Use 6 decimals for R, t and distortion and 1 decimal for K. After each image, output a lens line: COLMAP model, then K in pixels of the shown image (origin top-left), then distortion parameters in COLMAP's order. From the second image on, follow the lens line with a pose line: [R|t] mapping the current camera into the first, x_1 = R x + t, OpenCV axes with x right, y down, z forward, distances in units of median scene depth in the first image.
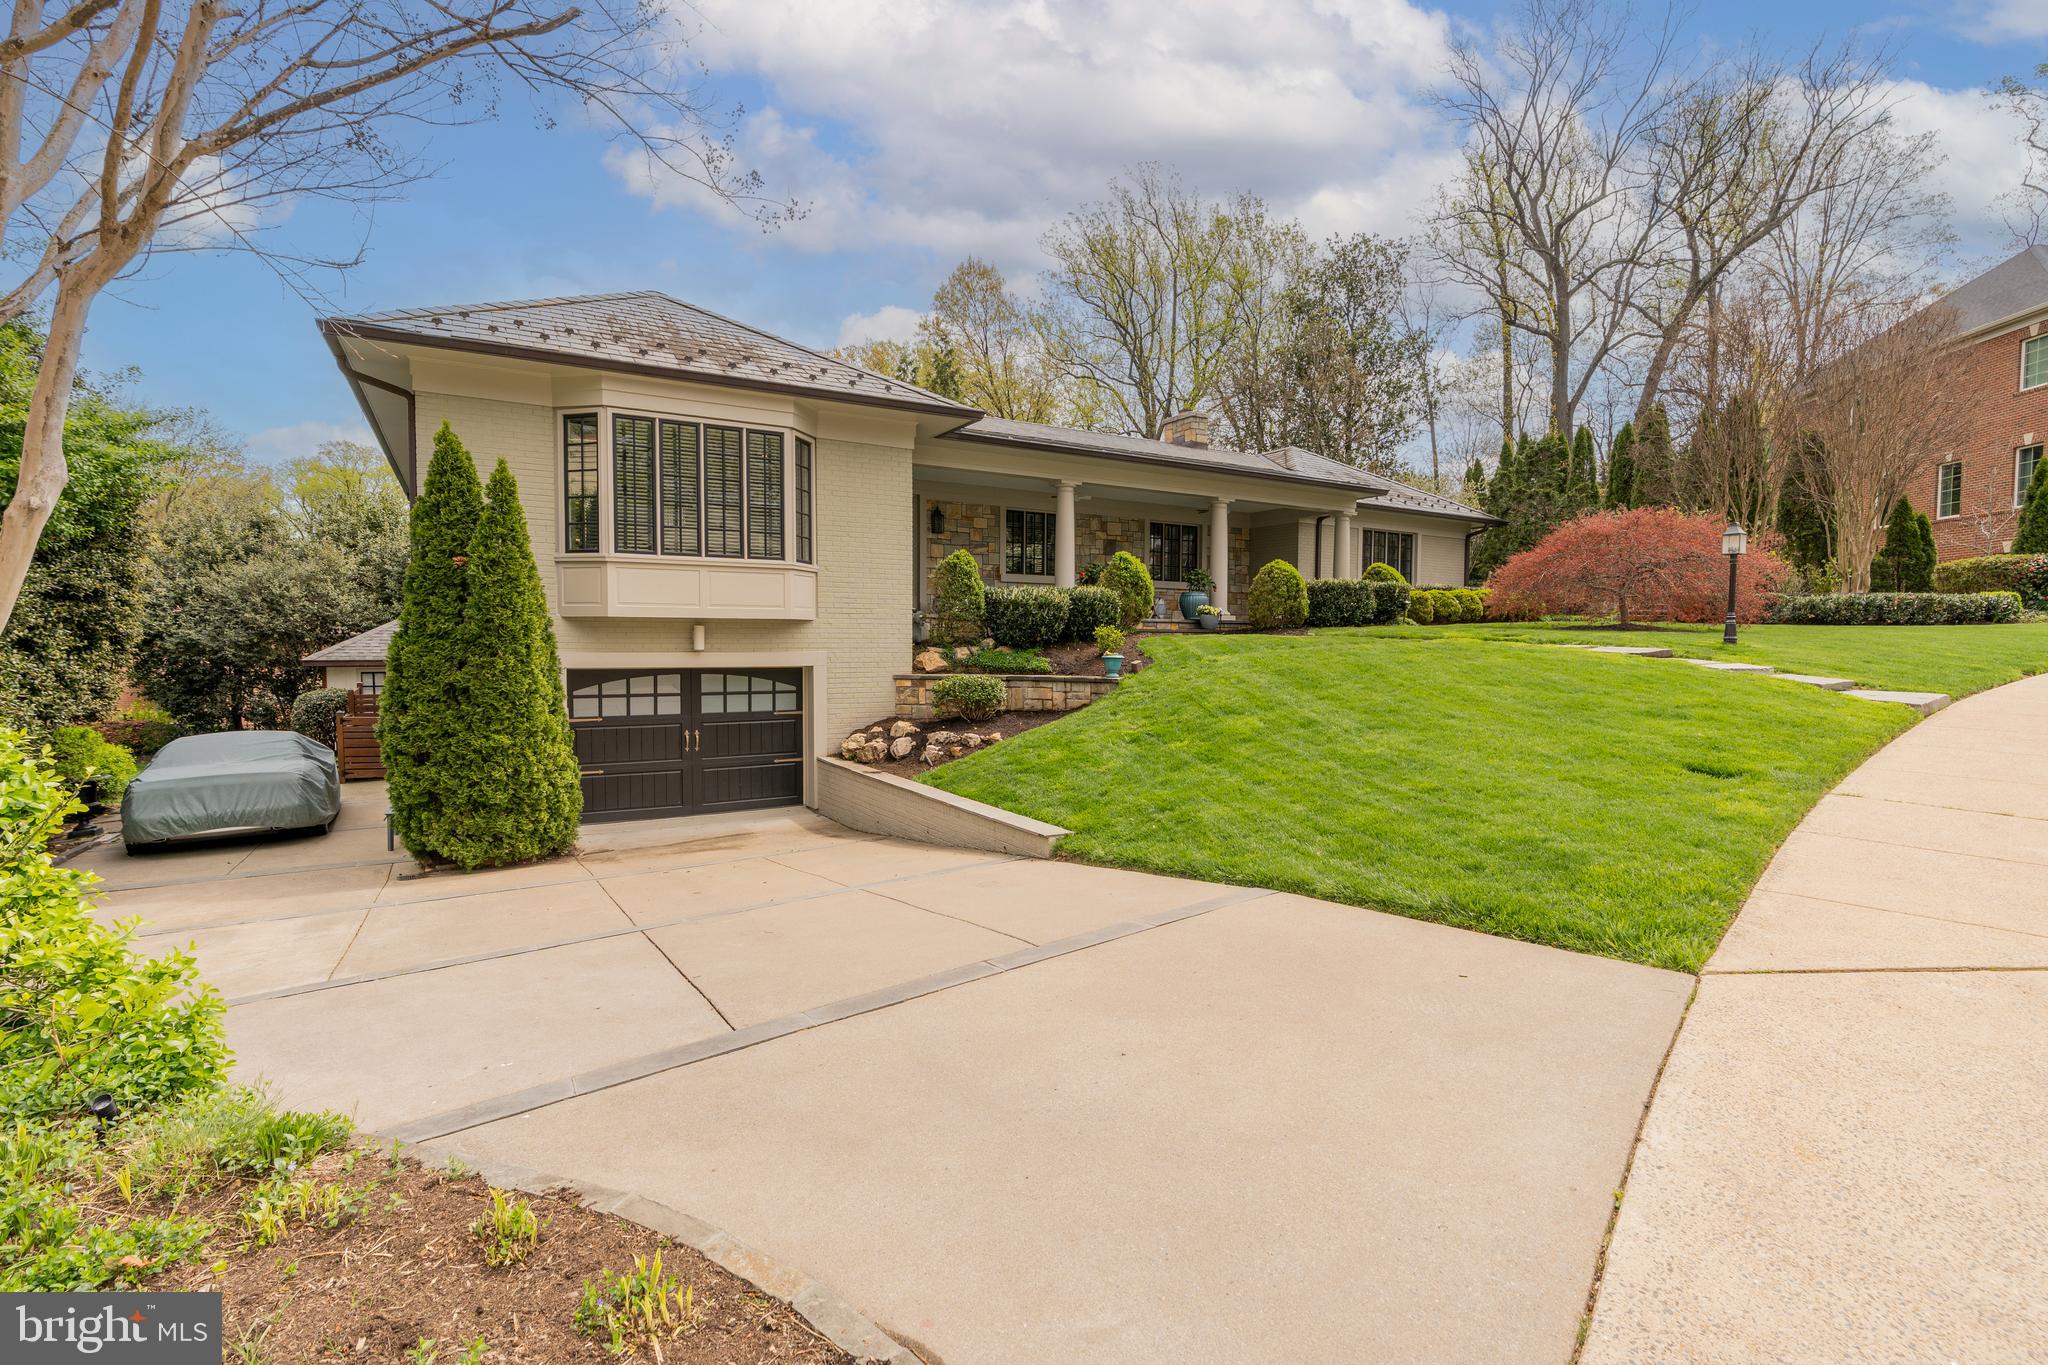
lens RADIAL K [[928.1, 0, 1029.0], [0, 928.1, 687.7], [0, 0, 1]] dist [-0.008712, 0.003104]
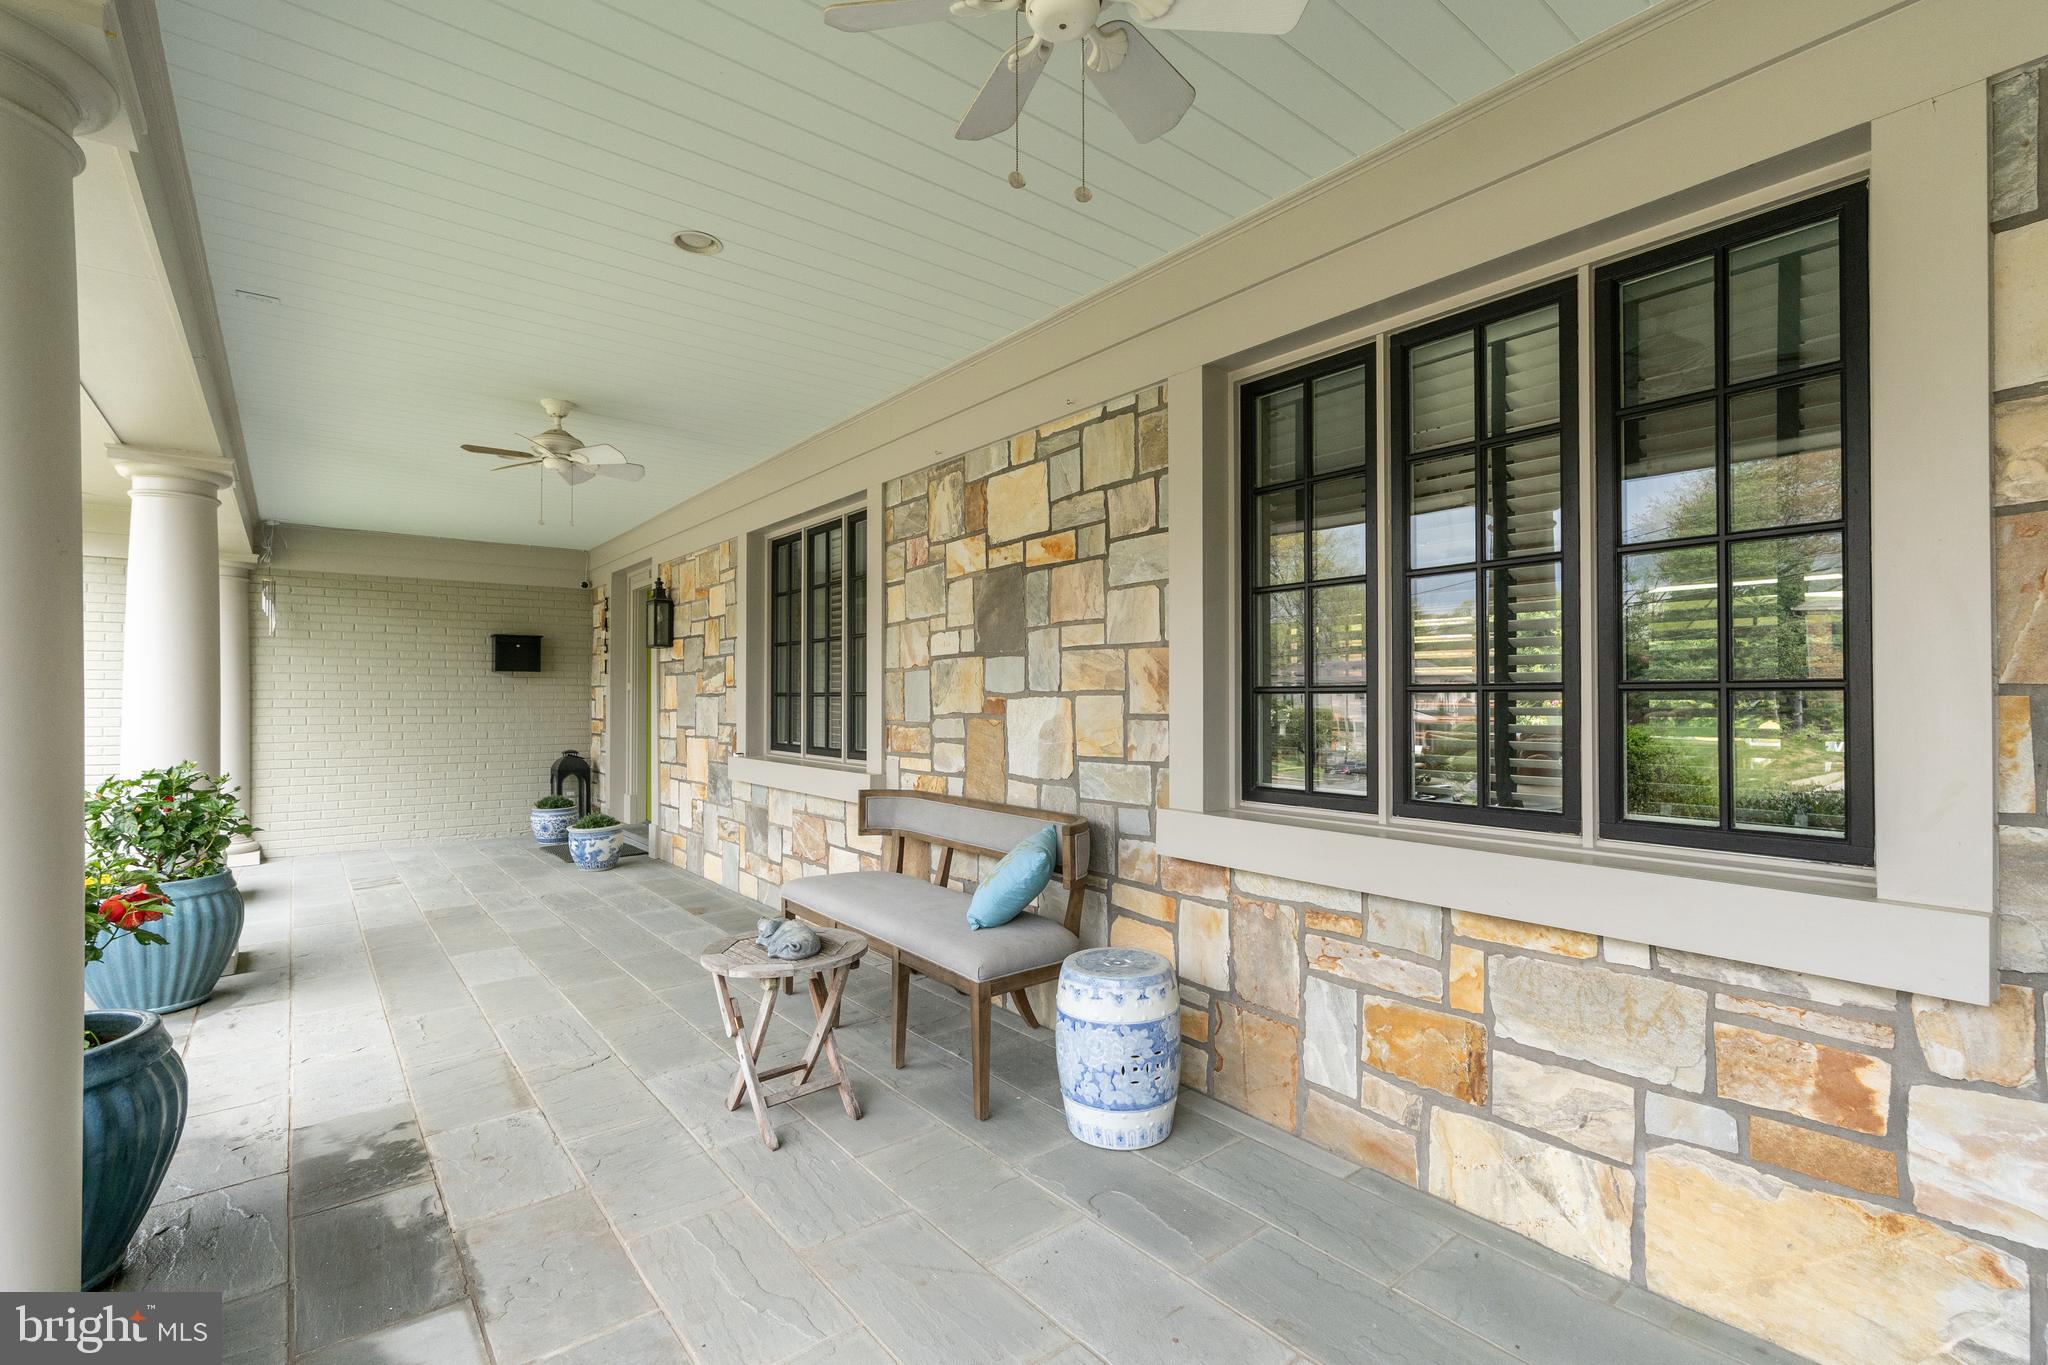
lens RADIAL K [[928.1, 0, 1028.0], [0, 928.1, 698.1], [0, 0, 1]] dist [-0.008712, 0.003104]
pose [[0.135586, -0.008273, -0.990731, 0.444487], [-0.051043, 0.998579, -0.015324, -0.217412], [0.989450, 0.052648, 0.134971, 1.622462]]
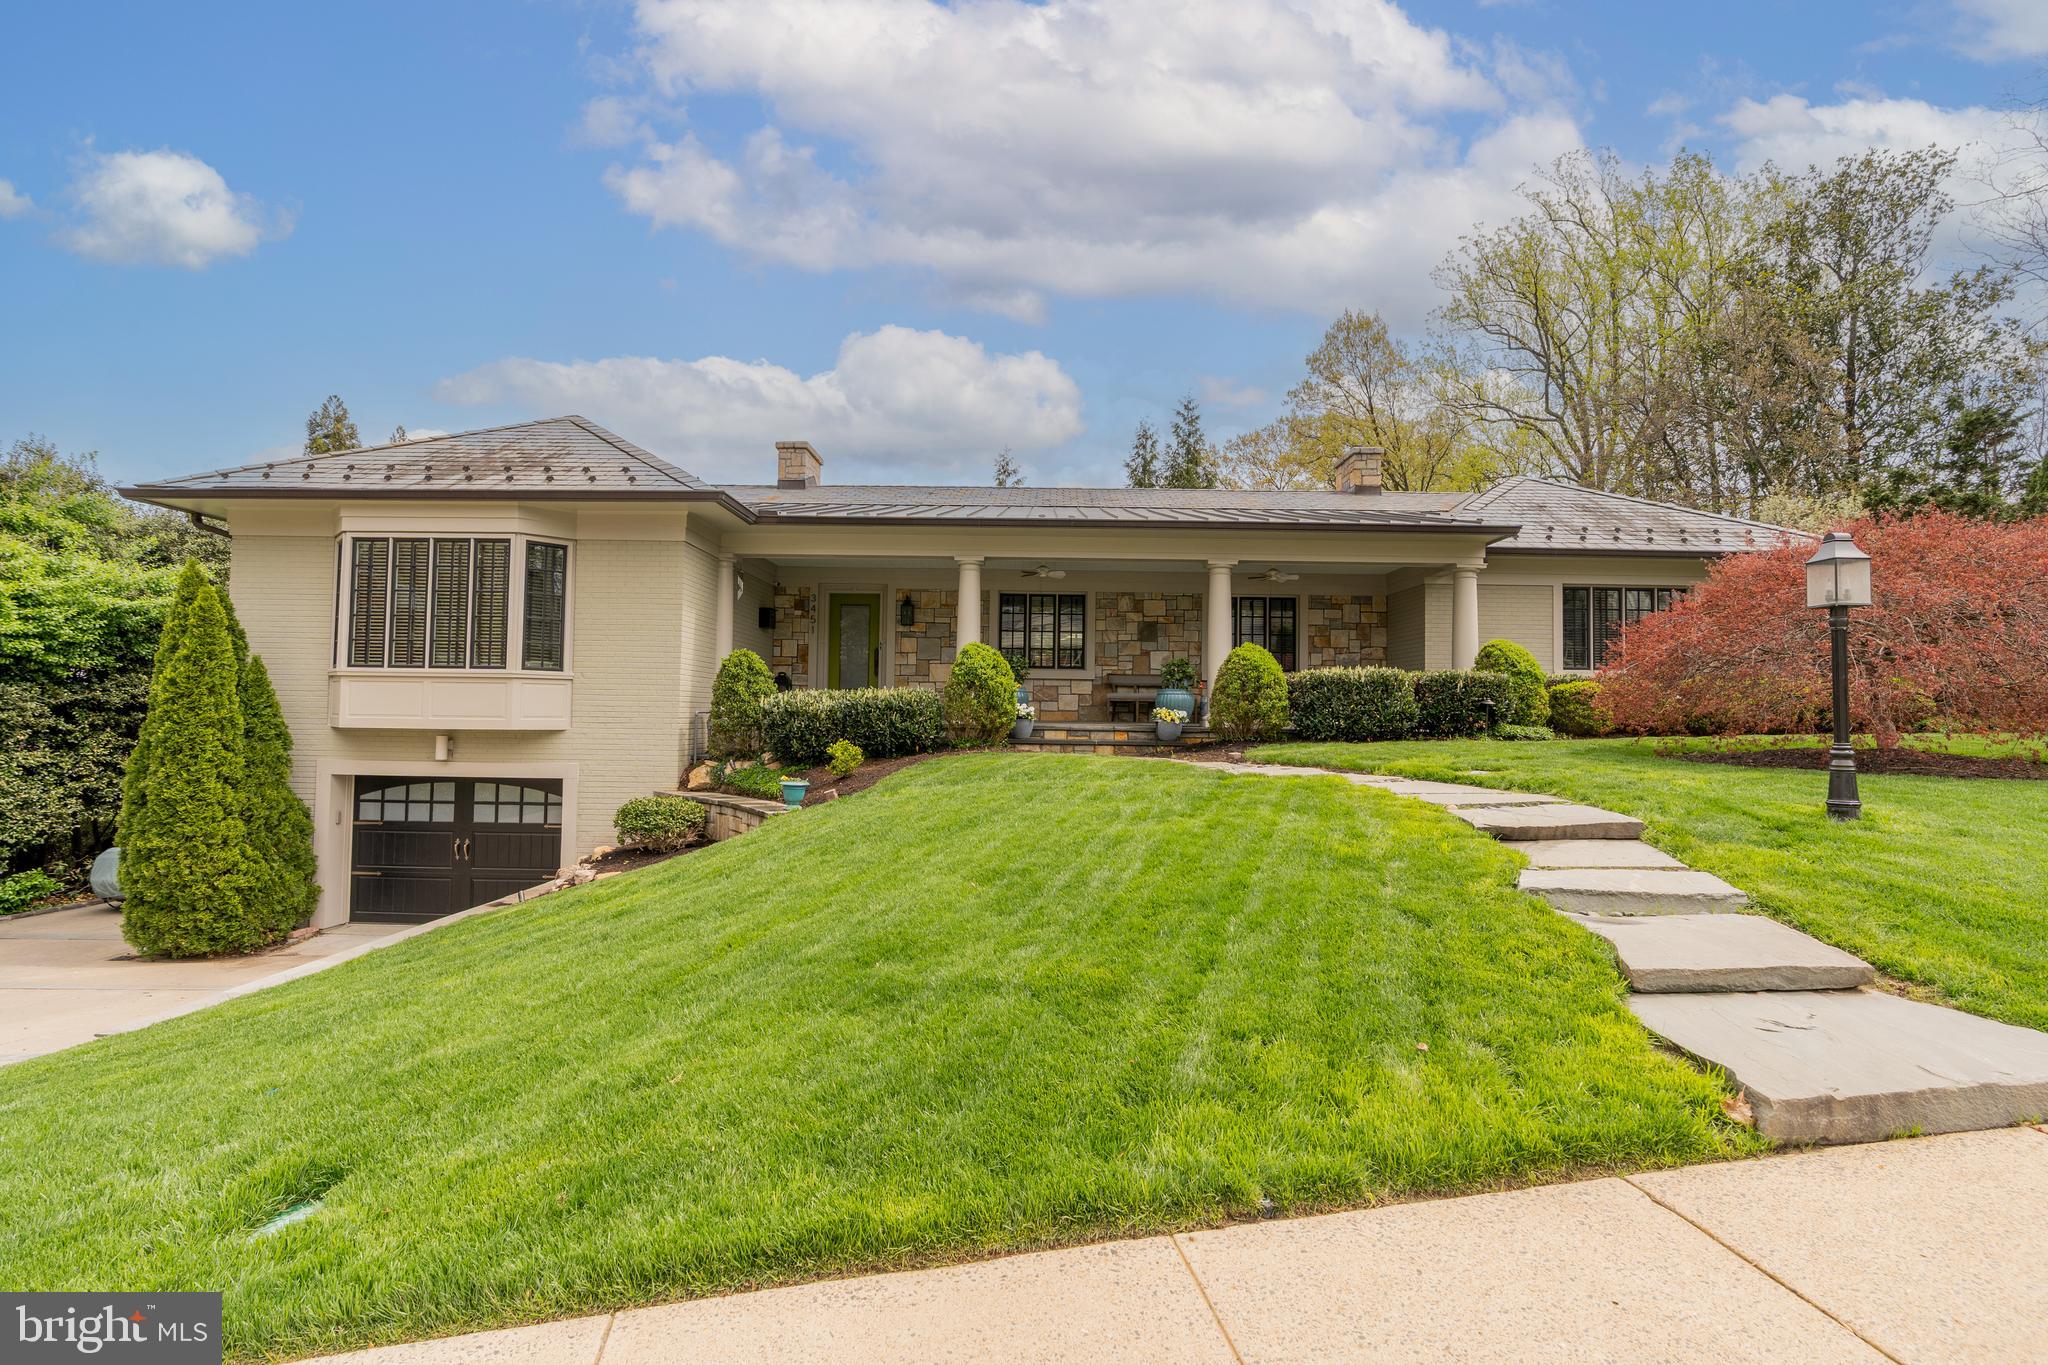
lens RADIAL K [[928.1, 0, 1021.8], [0, 928.1, 684.9], [0, 0, 1]] dist [-0.008712, 0.003104]
pose [[0.852457, -0.010773, -0.522686, 0.676801], [-0.037345, 0.995979, -0.081435, -0.060942], [0.521462, 0.088939, 0.848627, 0.453577]]
